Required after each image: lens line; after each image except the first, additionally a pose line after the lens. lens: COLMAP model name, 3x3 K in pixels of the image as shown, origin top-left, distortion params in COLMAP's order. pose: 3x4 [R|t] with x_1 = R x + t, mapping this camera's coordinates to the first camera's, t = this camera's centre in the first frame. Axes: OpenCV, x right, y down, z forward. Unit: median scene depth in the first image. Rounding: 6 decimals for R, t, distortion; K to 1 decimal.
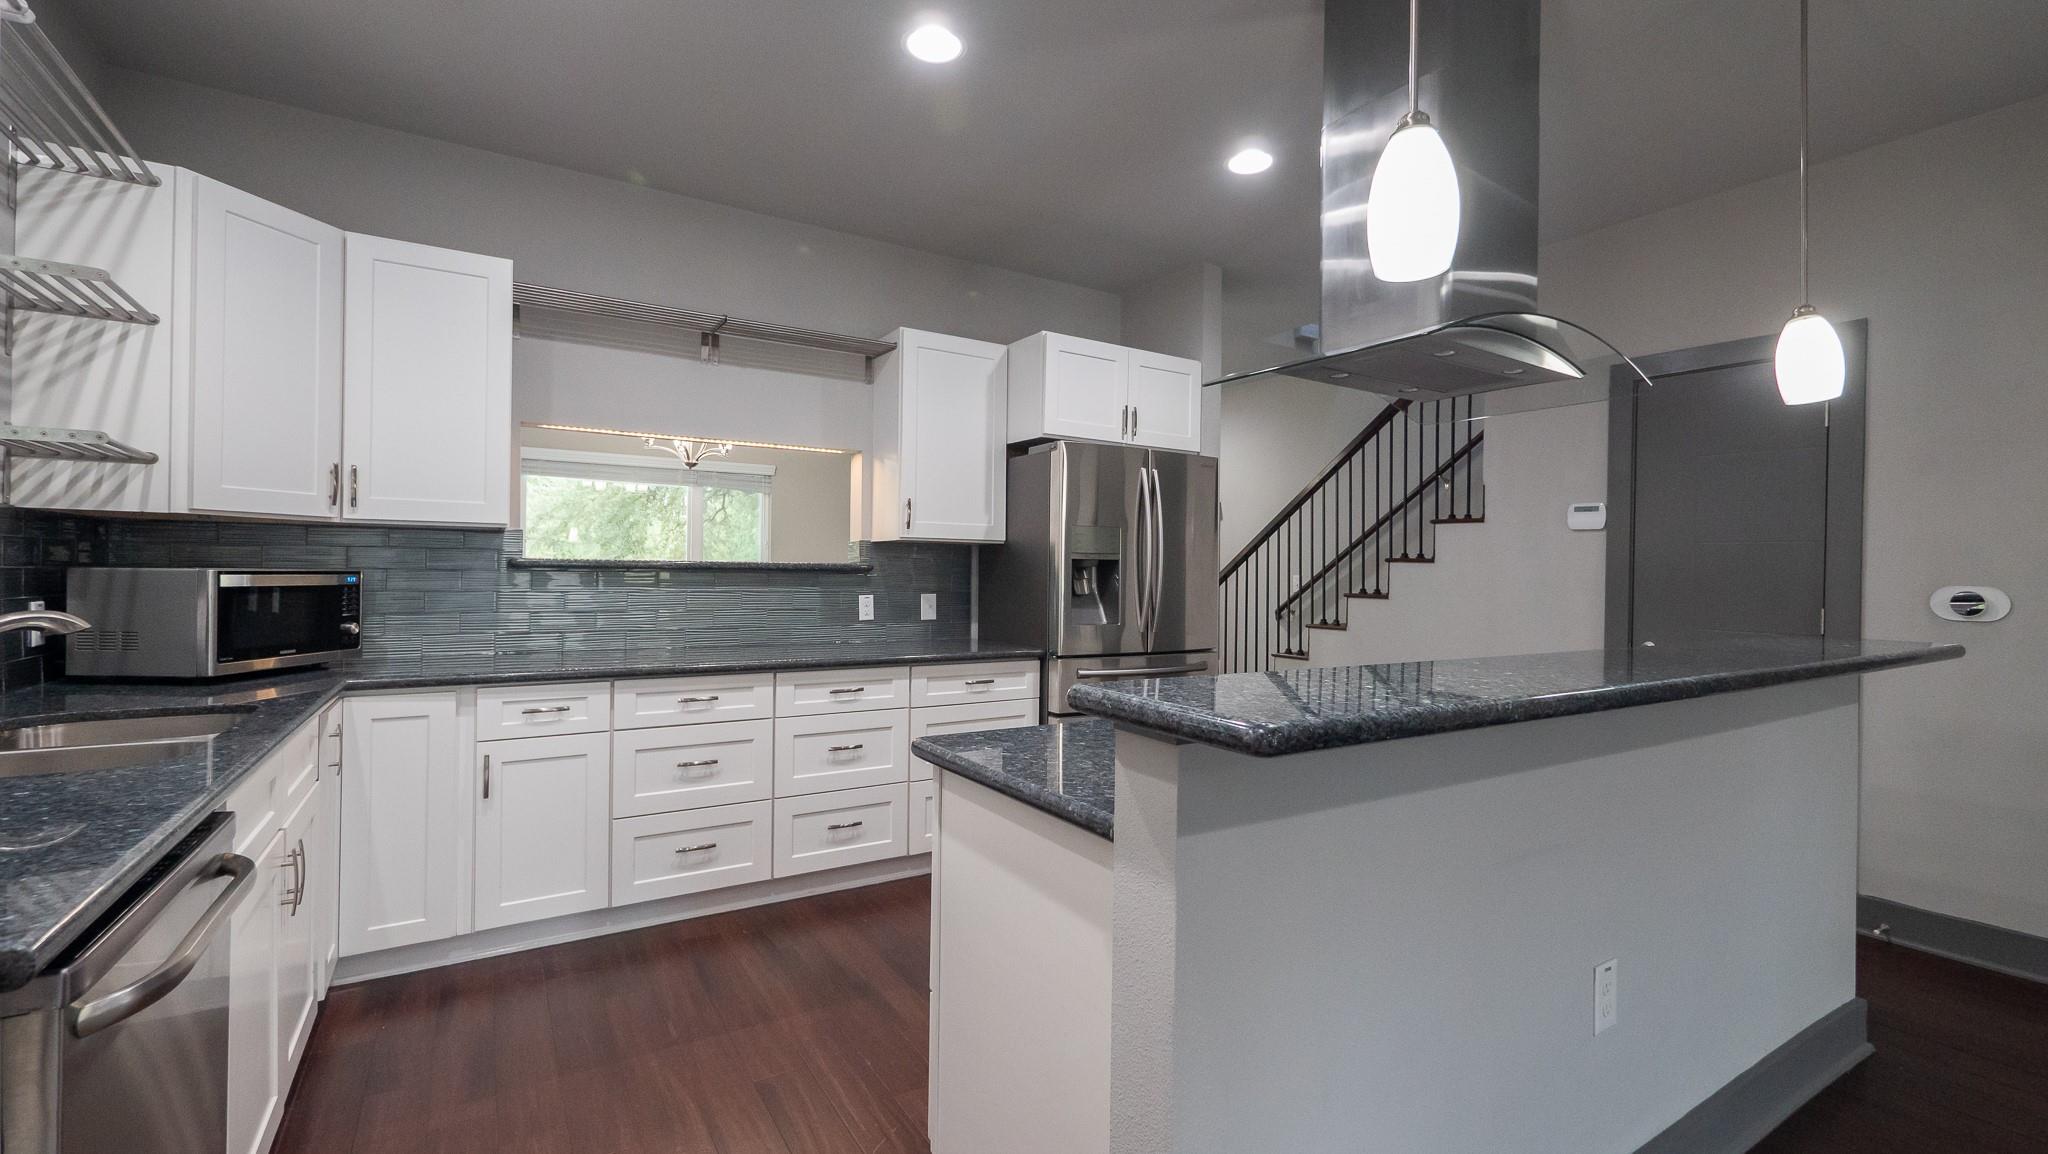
lens RADIAL K [[874.6, 0, 1014.9], [0, 874.6, 575.2], [0, 0, 1]] dist [-0.002220, 0.000019]
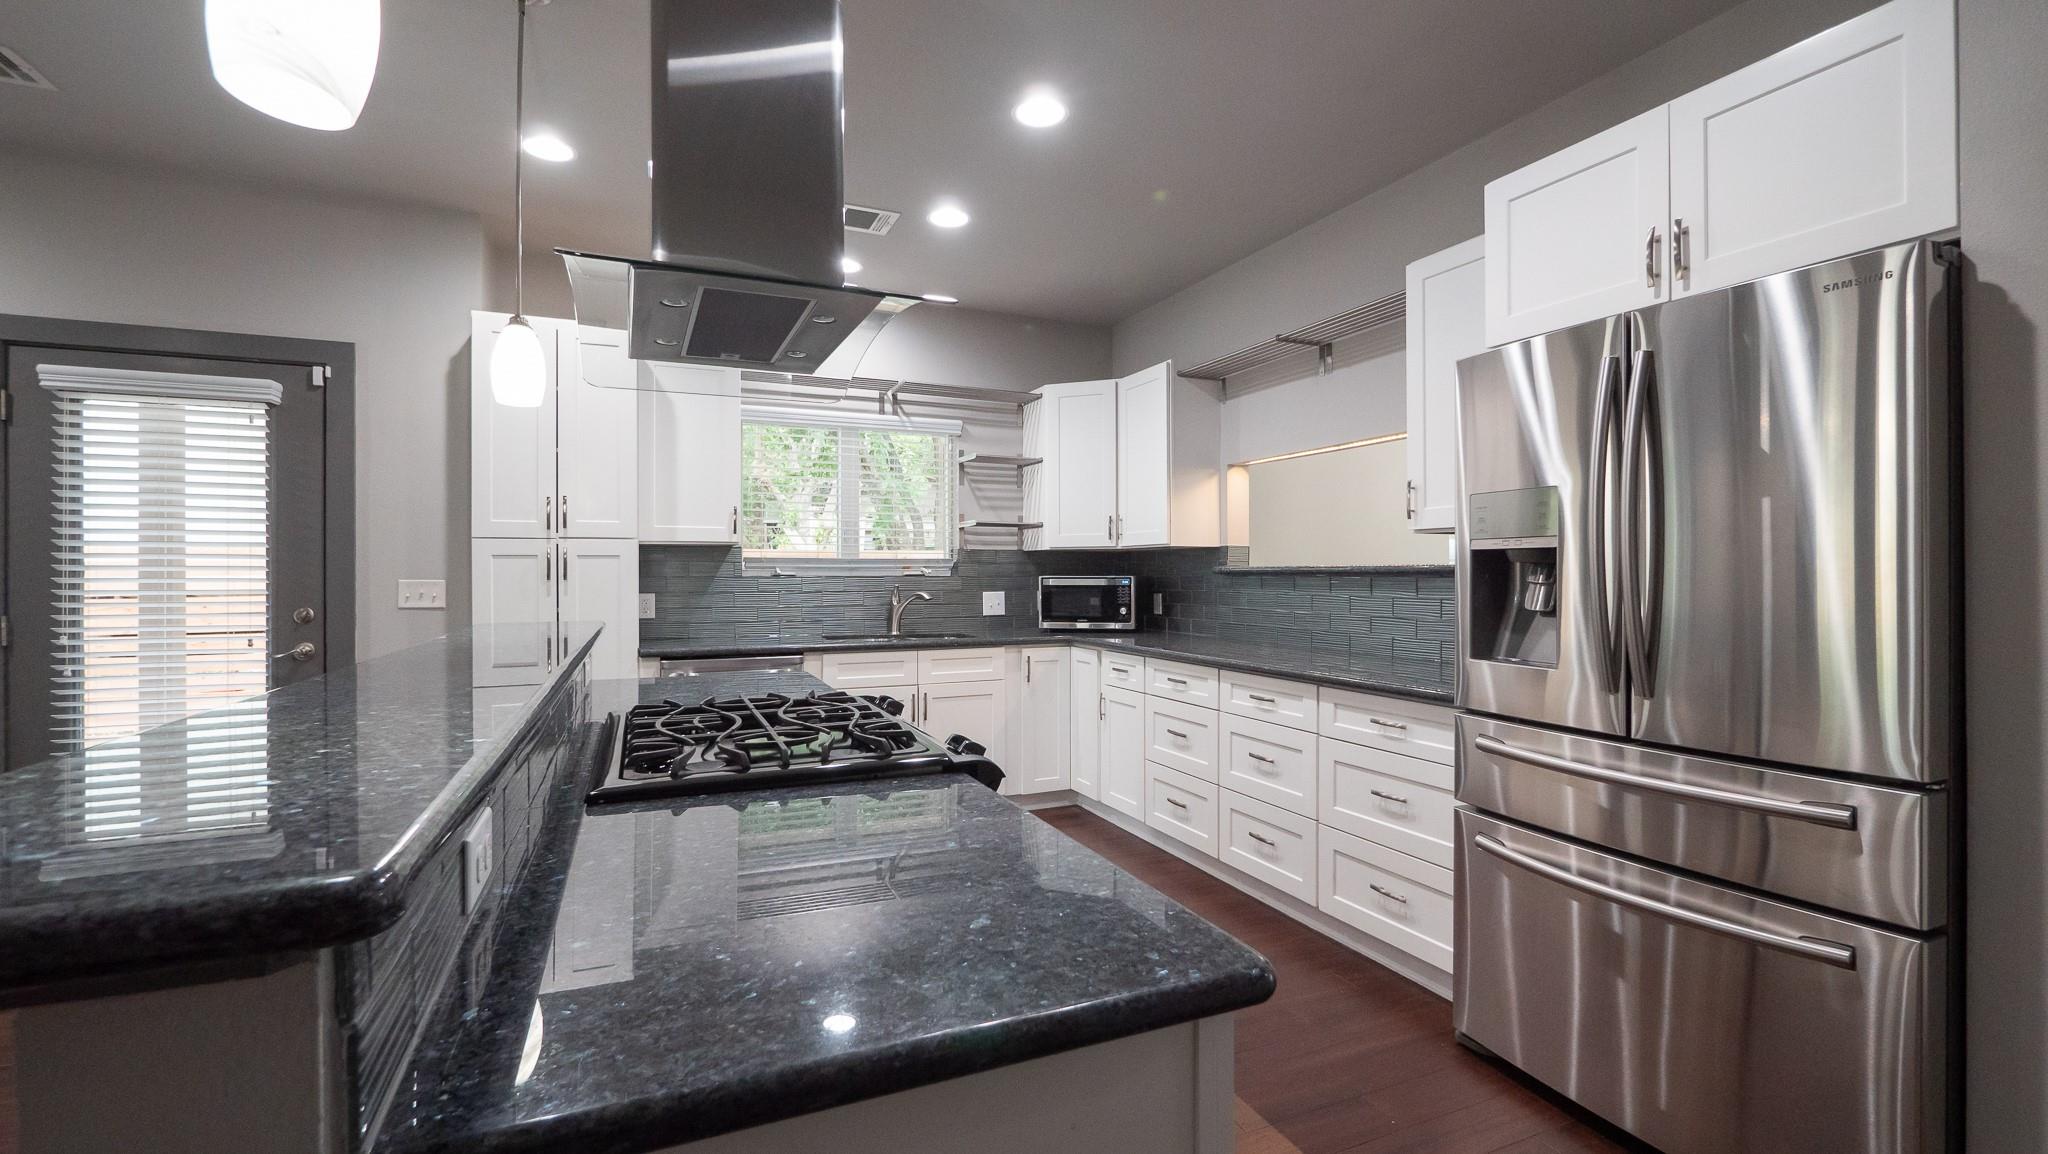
lens RADIAL K [[866.3, 0, 1018.7], [0, 866.3, 571.5], [0, 0, 1]] dist [-0.004282, 0.000128]
pose [[-0.138169, -0.013974, -0.990310, 0.801387], [-0.005631, 0.999895, -0.013324, 0.007140], [0.990393, 0.003736, -0.138234, 0.883073]]
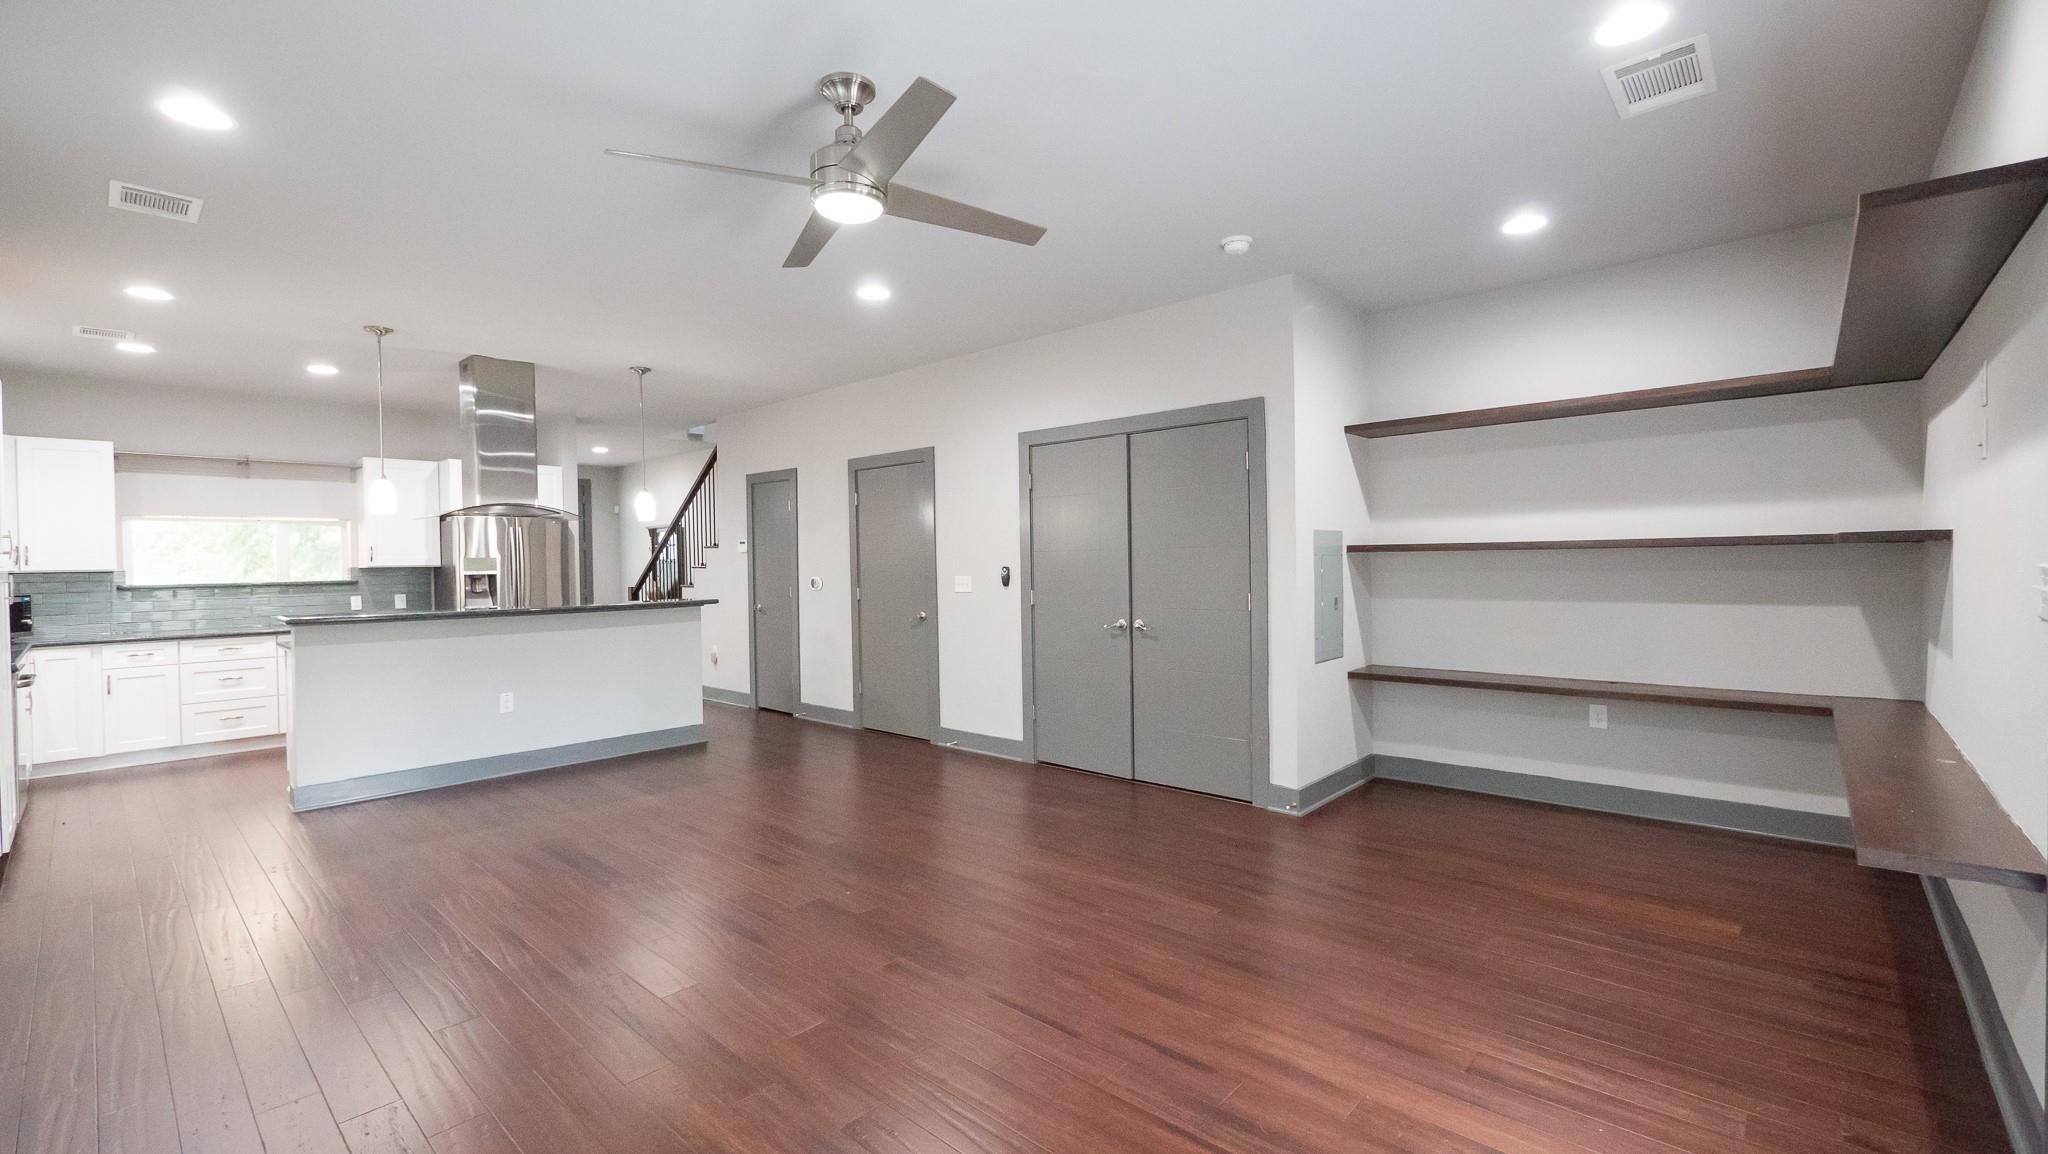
lens RADIAL K [[866.3, 0, 1018.7], [0, 866.3, 571.5], [0, 0, 1]] dist [-0.004282, 0.000128]
pose [[0.960984, -0.033740, 0.274539, 0.852935], [0.032135, 0.999430, 0.010342, -0.005076], [-0.274731, -0.001116, 0.961520, -1.448247]]
